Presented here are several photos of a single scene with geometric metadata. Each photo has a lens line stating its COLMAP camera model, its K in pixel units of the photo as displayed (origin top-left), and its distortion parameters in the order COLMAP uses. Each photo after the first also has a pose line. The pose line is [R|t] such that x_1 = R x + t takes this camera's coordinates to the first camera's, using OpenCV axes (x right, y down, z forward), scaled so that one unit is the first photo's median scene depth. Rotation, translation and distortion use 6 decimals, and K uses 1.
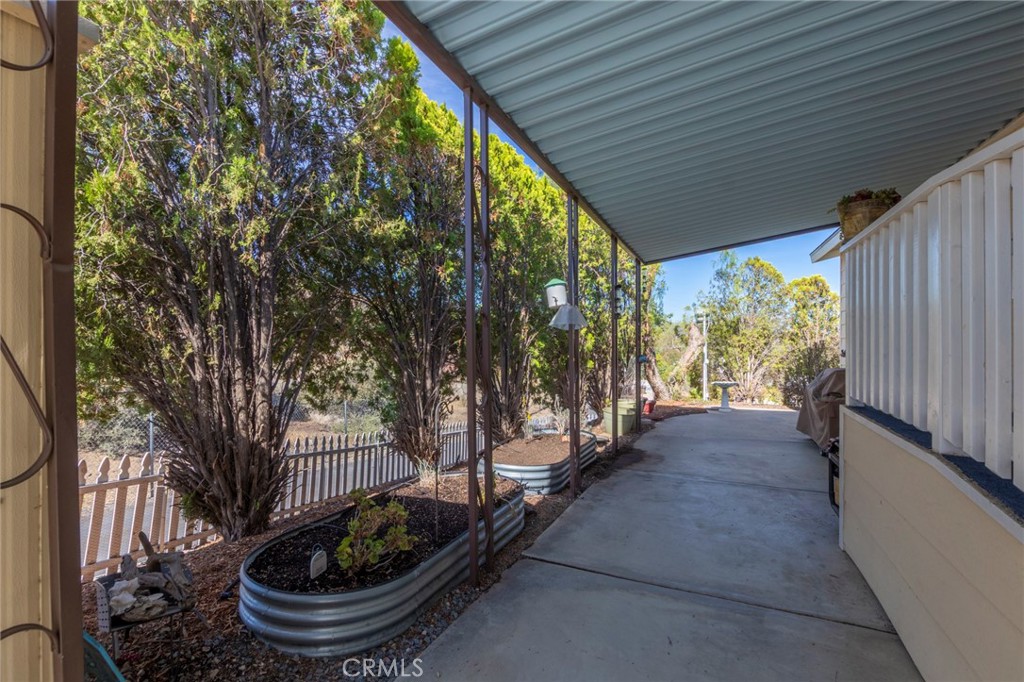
lens RADIAL K [[470.9, 0, 506.4], [0, 470.9, 345.0], [0, 0, 1]] dist [0.008045, -0.005010]
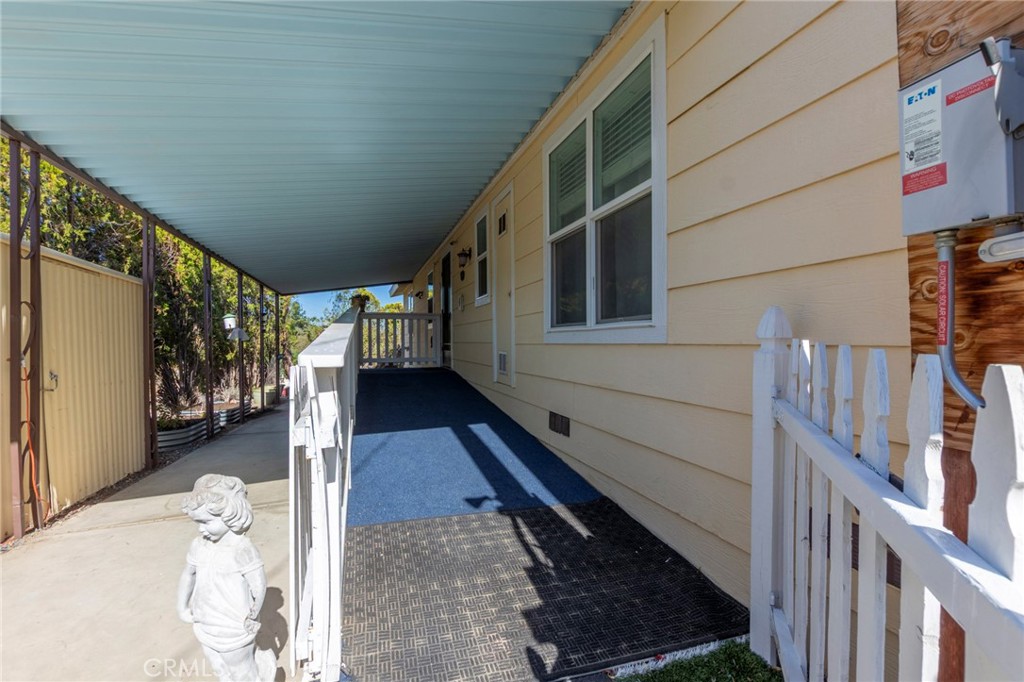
lens RADIAL K [[470.9, 0, 506.7], [0, 470.9, 341.1], [0, 0, 1]] dist [0.008045, -0.005010]
pose [[0.751199, -0.000169, 0.660076, -0.113052], [0.008058, 0.999928, -0.008915, -0.001615], [-0.660027, 0.012016, 0.751146, -0.421098]]
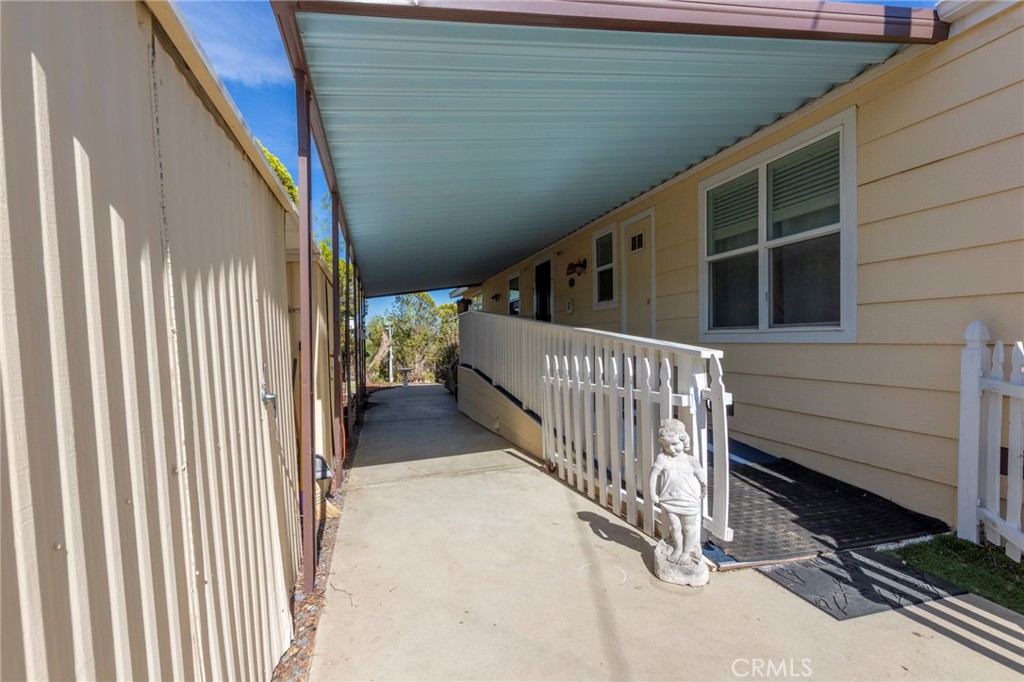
lens RADIAL K [[470.9, 0, 508.4], [0, 470.9, 341.8], [0, 0, 1]] dist [0.008045, -0.005010]
pose [[0.767780, -0.003953, 0.640701, -0.256510], [0.008636, 0.999954, -0.004179, -0.003096], [-0.640655, 0.008742, 0.767779, -0.400020]]
